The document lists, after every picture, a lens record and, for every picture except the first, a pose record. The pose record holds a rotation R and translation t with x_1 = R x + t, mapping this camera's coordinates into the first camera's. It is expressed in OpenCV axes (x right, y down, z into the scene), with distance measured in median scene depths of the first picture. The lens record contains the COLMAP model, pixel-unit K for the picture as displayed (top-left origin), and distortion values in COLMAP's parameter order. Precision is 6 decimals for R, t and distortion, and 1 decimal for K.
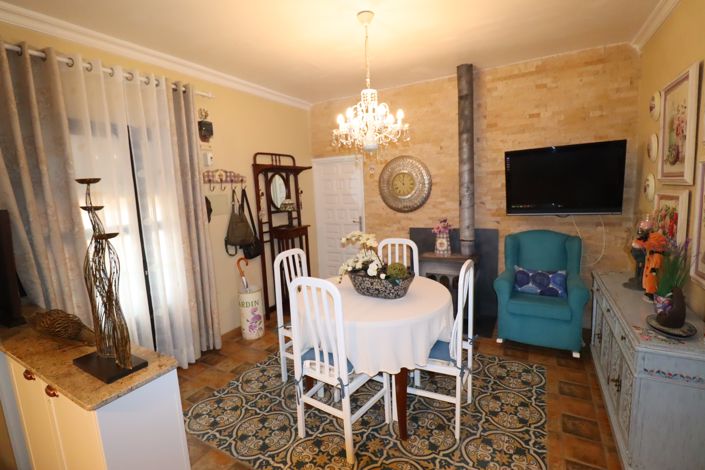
lens RADIAL K [[329.5, 0, 356.3], [0, 329.5, 232.5], [0, 0, 1]] dist [-0.003521, -0.000966]
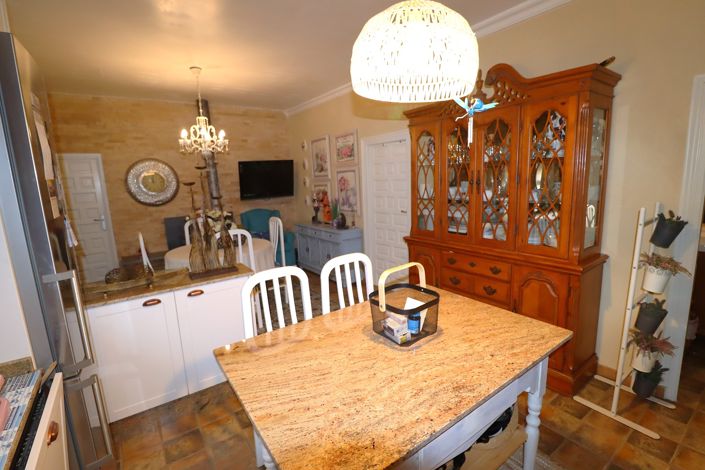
lens RADIAL K [[329.5, 0, 356.3], [0, 329.5, 232.5], [0, 0, 1]] dist [-0.003521, -0.000966]
pose [[0.428919, -0.126140, 0.894493, -0.782569], [0.148871, 0.986534, 0.067734, 0.075453], [-0.890991, 0.104111, 0.441922, -0.192867]]
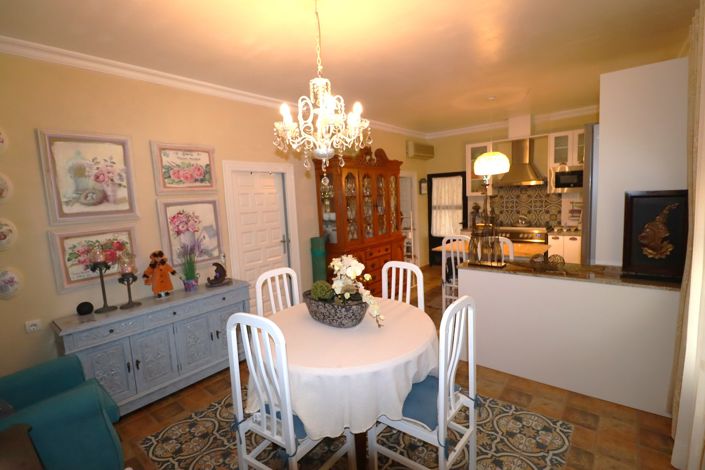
lens RADIAL K [[329.5, 0, 356.3], [0, 329.5, 232.5], [0, 0, 1]] dist [-0.003521, -0.000966]
pose [[-0.980574, 0.066312, 0.184599, -0.117058], [0.110482, 0.964353, 0.240453, -0.190102], [-0.162074, 0.256177, -0.952946, 1.300887]]
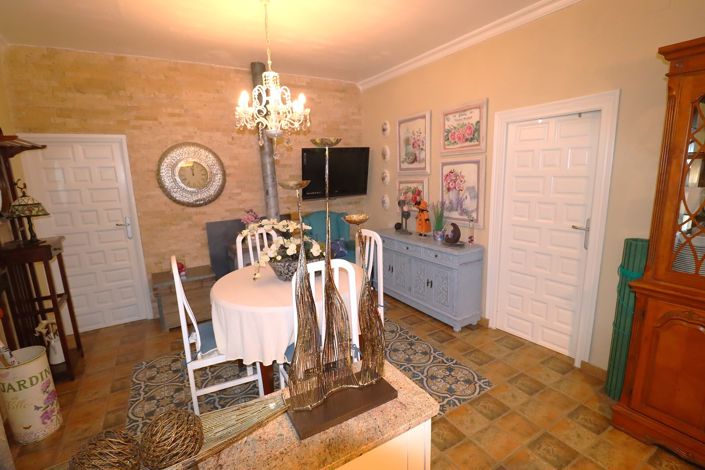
lens RADIAL K [[329.5, 0, 356.3], [0, 329.5, 232.5], [0, 0, 1]] dist [-0.003521, -0.000966]
pose [[0.504858, -0.131033, 0.853199, -0.515507], [0.128755, 0.988785, 0.075668, -0.004322], [-0.853546, 0.071652, 0.516068, 0.223941]]
